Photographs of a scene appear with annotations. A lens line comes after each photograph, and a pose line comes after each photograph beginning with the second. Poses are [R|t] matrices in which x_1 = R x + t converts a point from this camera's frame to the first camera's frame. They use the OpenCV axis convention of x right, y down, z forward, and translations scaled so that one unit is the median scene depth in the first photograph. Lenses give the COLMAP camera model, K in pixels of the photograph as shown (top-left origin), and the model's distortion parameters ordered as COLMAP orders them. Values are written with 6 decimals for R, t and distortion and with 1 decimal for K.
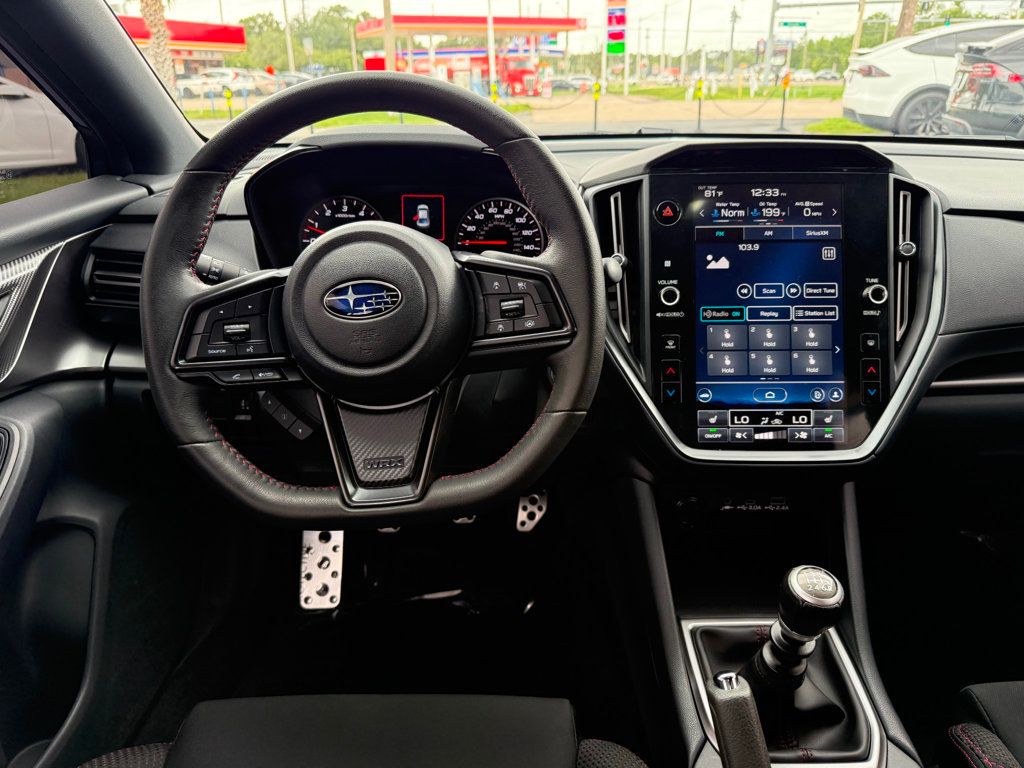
lens RADIAL K [[733.5, 0, 511.9], [0, 733.5, 401.6], [0, 0, 1]] dist [0.039606, -0.054710]
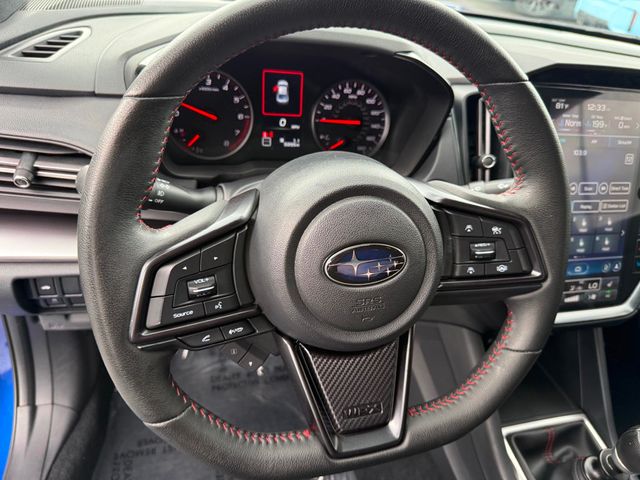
lens RADIAL K [[458.5, 0, 324.0], [0, 458.5, 254.3], [0, 0, 1]] dist [0.039606, -0.054710]
pose [[0.954218, -0.049899, 0.294921, -0.322138], [-0.022309, 0.971368, 0.236529, -0.217808], [-0.298280, -0.232280, 0.925784, 0.374739]]
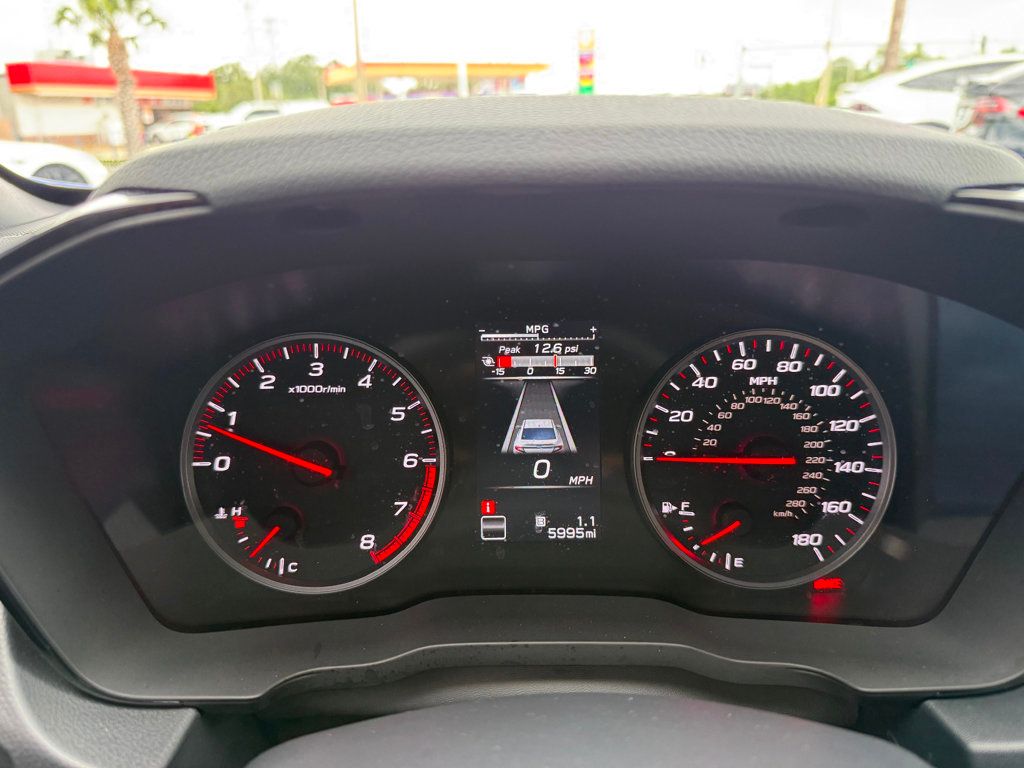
lens RADIAL K [[733.5, 0, 500.9], [0, 733.5, 388.1], [0, 0, 1]] dist [0.039606, -0.054710]
pose [[0.999546, -0.018347, 0.023902, -0.175391], [0.019962, 0.997405, -0.069167, -0.267096], [-0.022571, 0.069612, 0.997319, 0.771655]]
